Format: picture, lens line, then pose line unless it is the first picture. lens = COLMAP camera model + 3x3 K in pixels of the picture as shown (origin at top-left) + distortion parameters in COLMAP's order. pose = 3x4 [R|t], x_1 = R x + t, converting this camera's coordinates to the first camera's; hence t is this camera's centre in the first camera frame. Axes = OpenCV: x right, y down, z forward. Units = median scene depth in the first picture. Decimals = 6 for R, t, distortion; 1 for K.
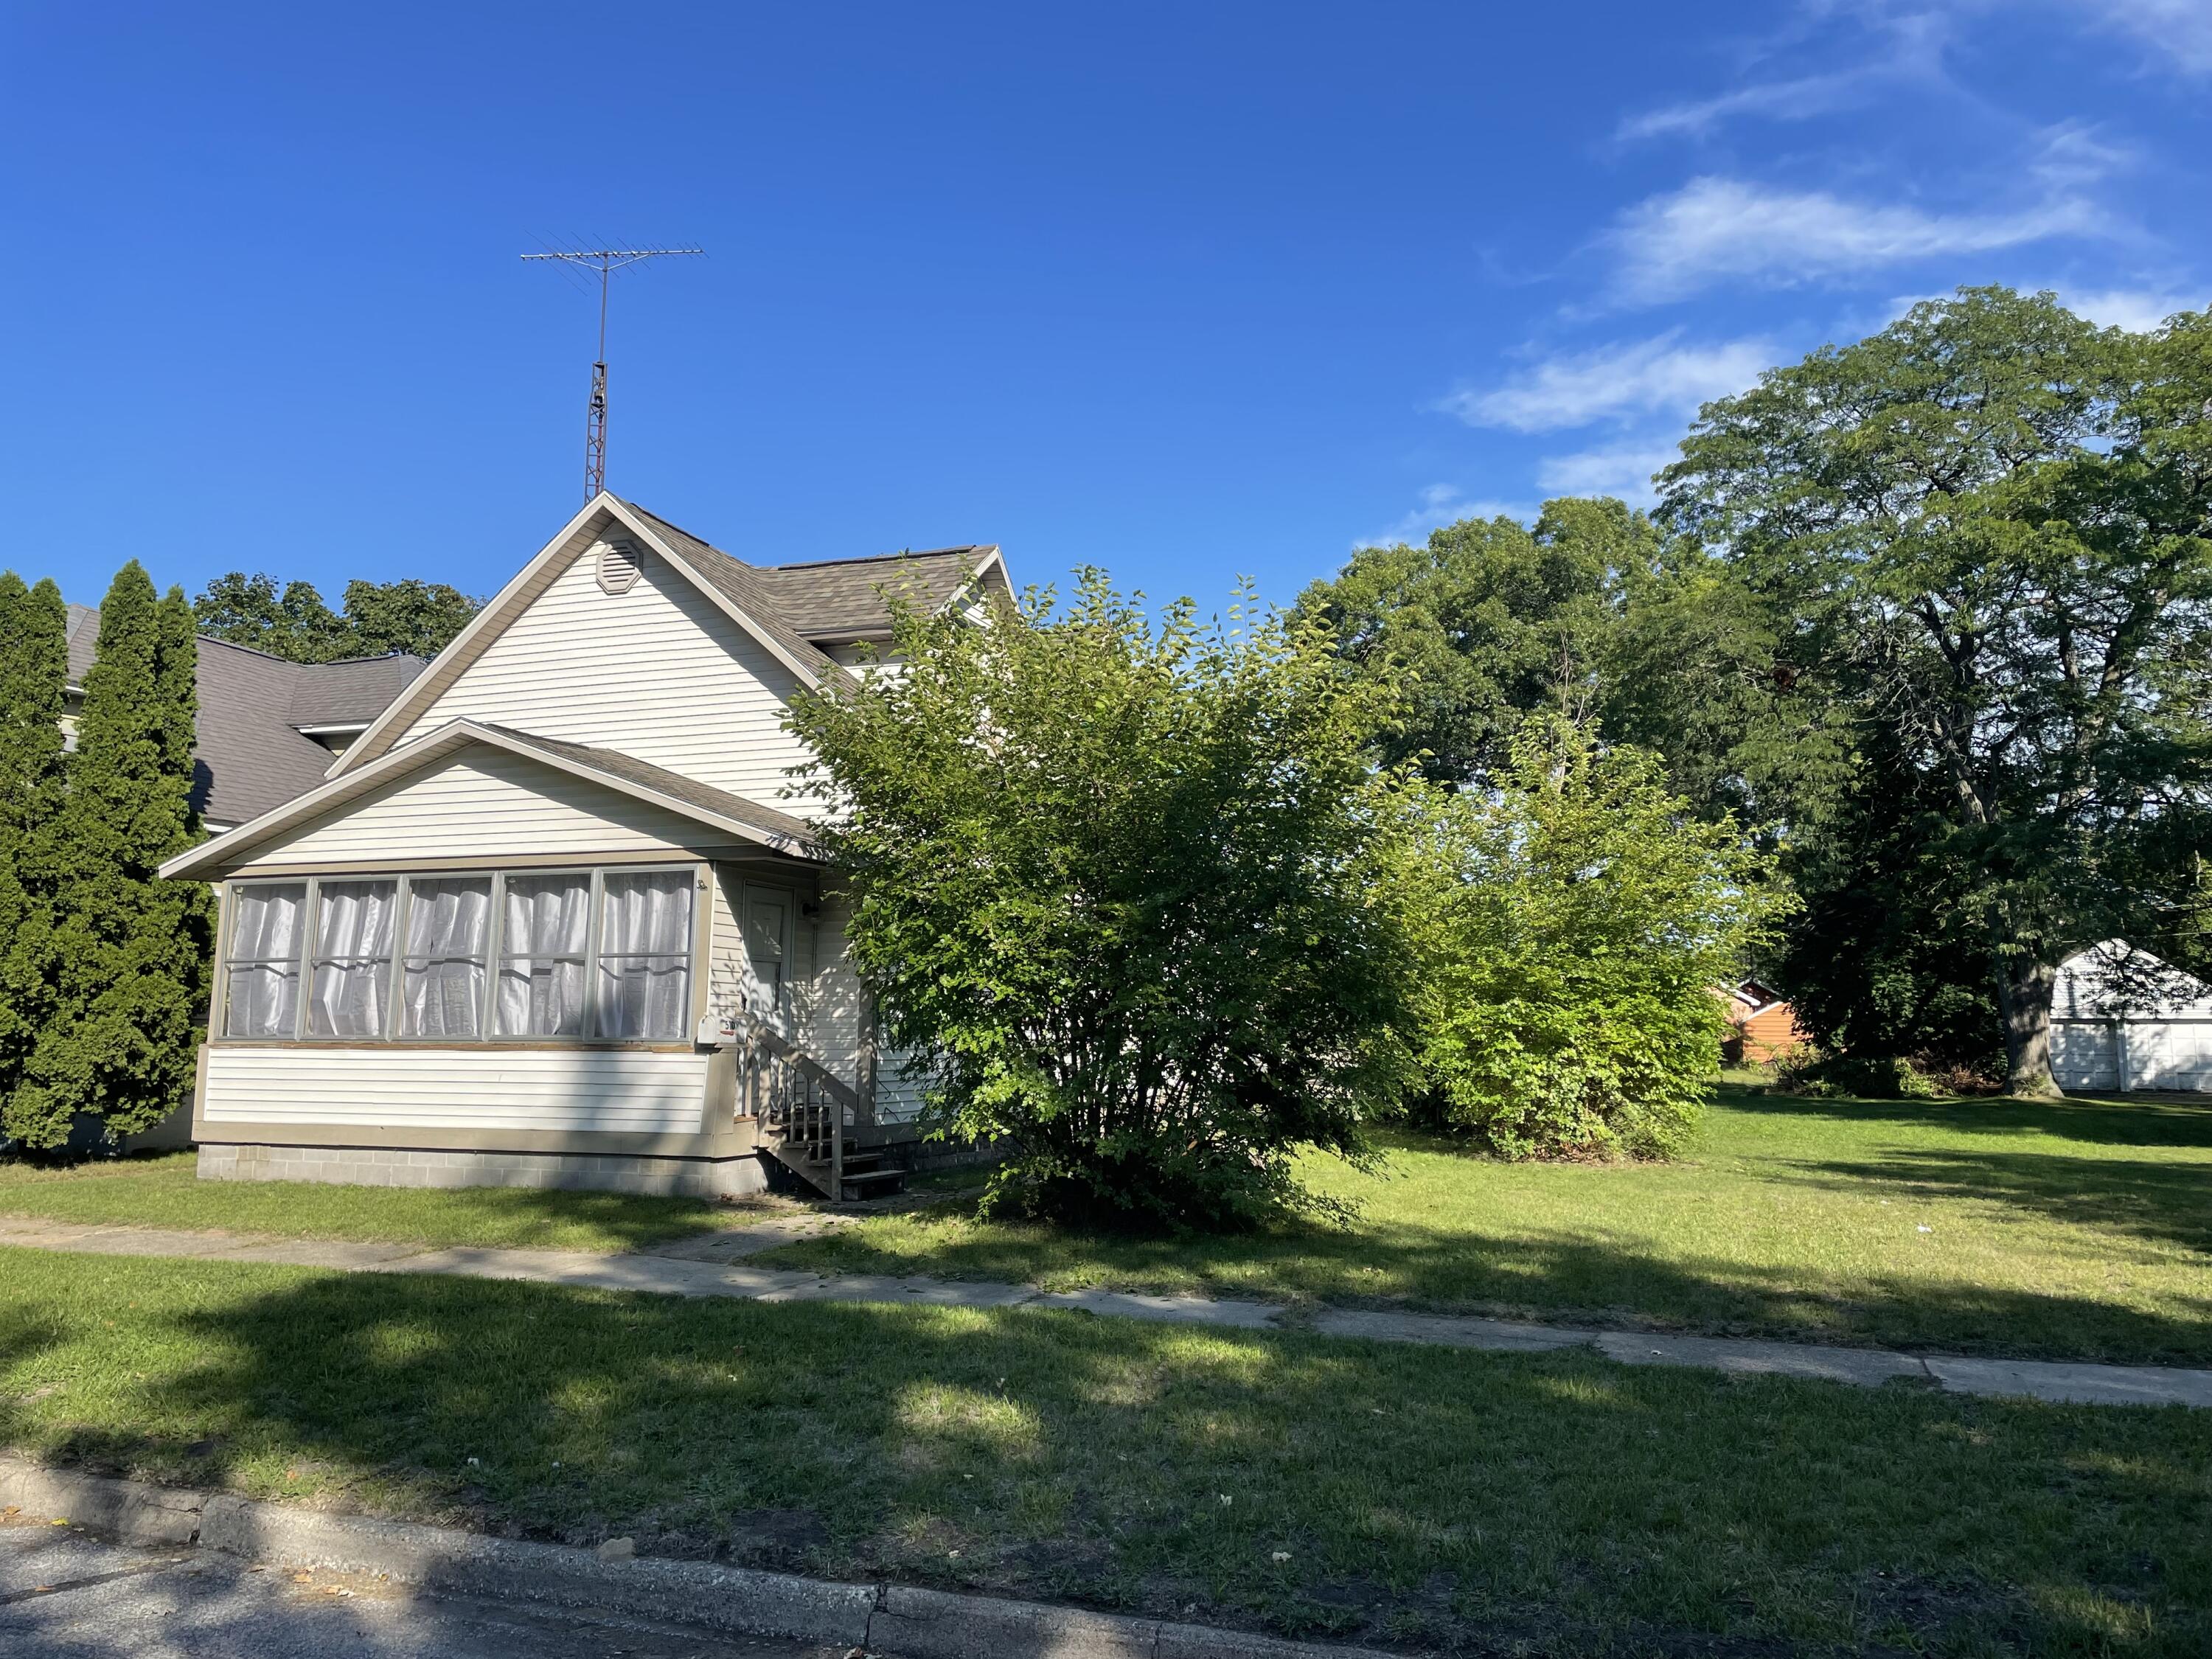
lens RADIAL K [[1679.4, 0, 1114.5], [0, 1679.4, 821.2], [0, 0, 1]] dist [0.080824, -0.090025]
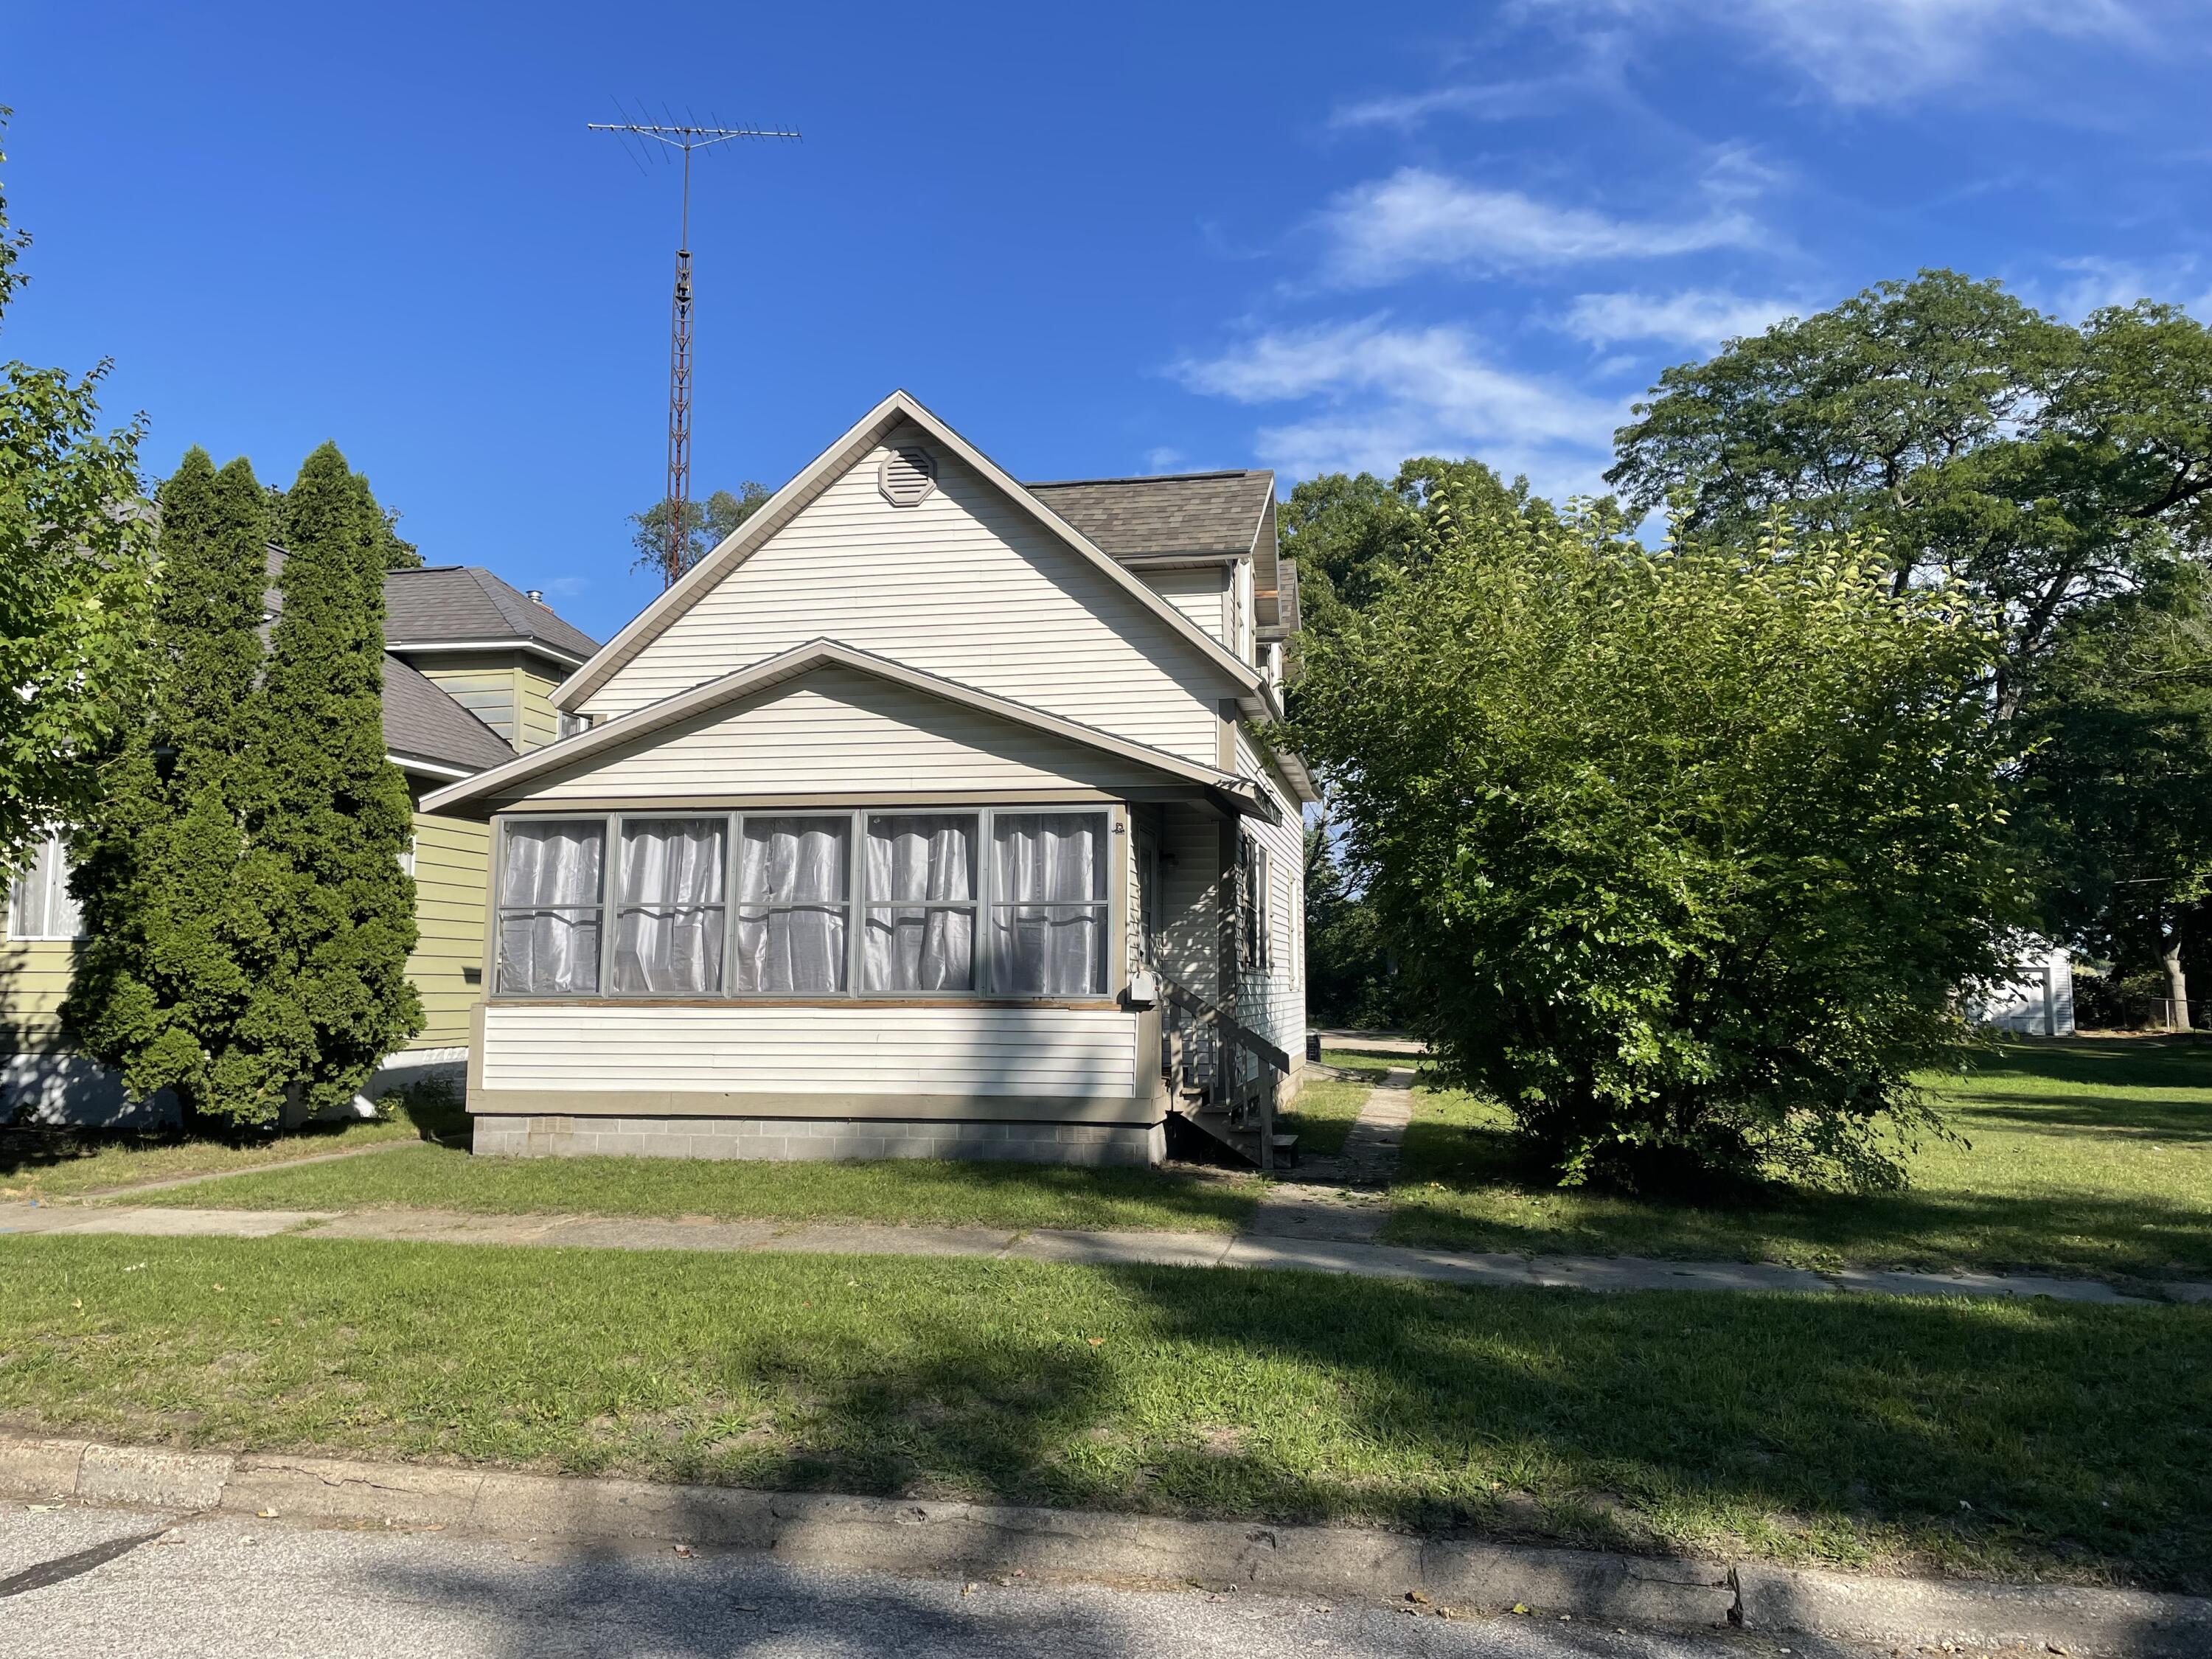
lens RADIAL K [[1679.4, 0, 1107.5], [0, 1679.4, 828.4], [0, 0, 1]] dist [0.080824, -0.090025]
pose [[0.986031, 0.011857, 0.166142, -0.353307], [-0.017435, 0.999331, 0.032158, 0.007720], [-0.165649, -0.034605, 0.985577, 0.089769]]
